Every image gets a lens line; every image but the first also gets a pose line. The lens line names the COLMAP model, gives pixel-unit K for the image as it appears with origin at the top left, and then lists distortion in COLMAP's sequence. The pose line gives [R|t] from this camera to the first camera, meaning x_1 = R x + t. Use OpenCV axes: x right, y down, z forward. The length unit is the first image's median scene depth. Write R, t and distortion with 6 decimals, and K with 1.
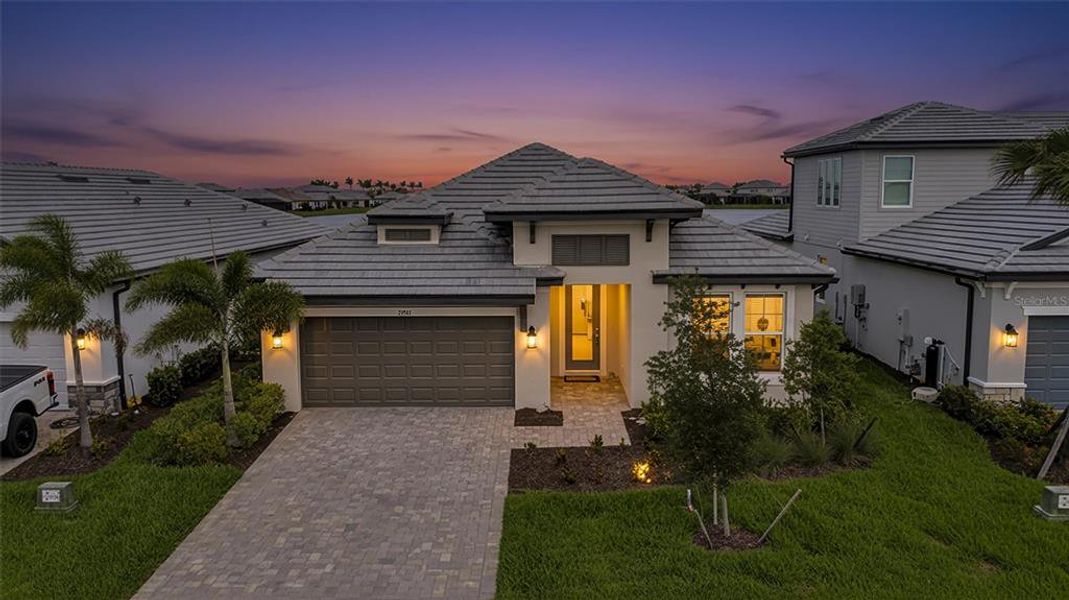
lens RADIAL K [[822.6, 0, 541.0], [0, 822.6, 308.1], [0, 0, 1]] dist [-0.002708, 0.006614]
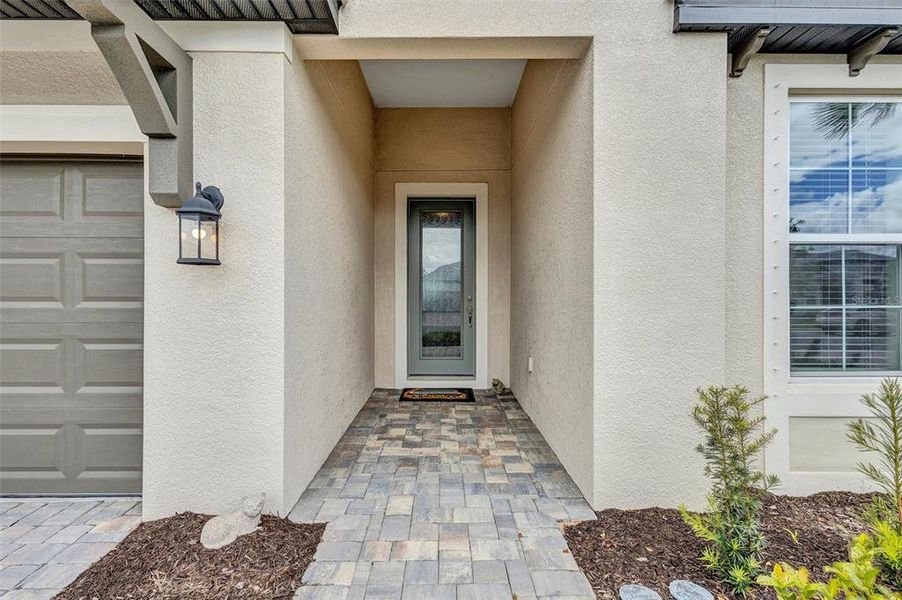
lens RADIAL K [[419.6, 0, 451.0], [0, 419.6, 300.0], [0, 0, 1]] dist [0.024592, -0.000051]
pose [[0.999893, 0.005447, 0.013560, 0.061098], [-0.003462, 0.989813, -0.142332, 0.075434], [-0.014197, 0.142270, 0.989726, 0.861330]]
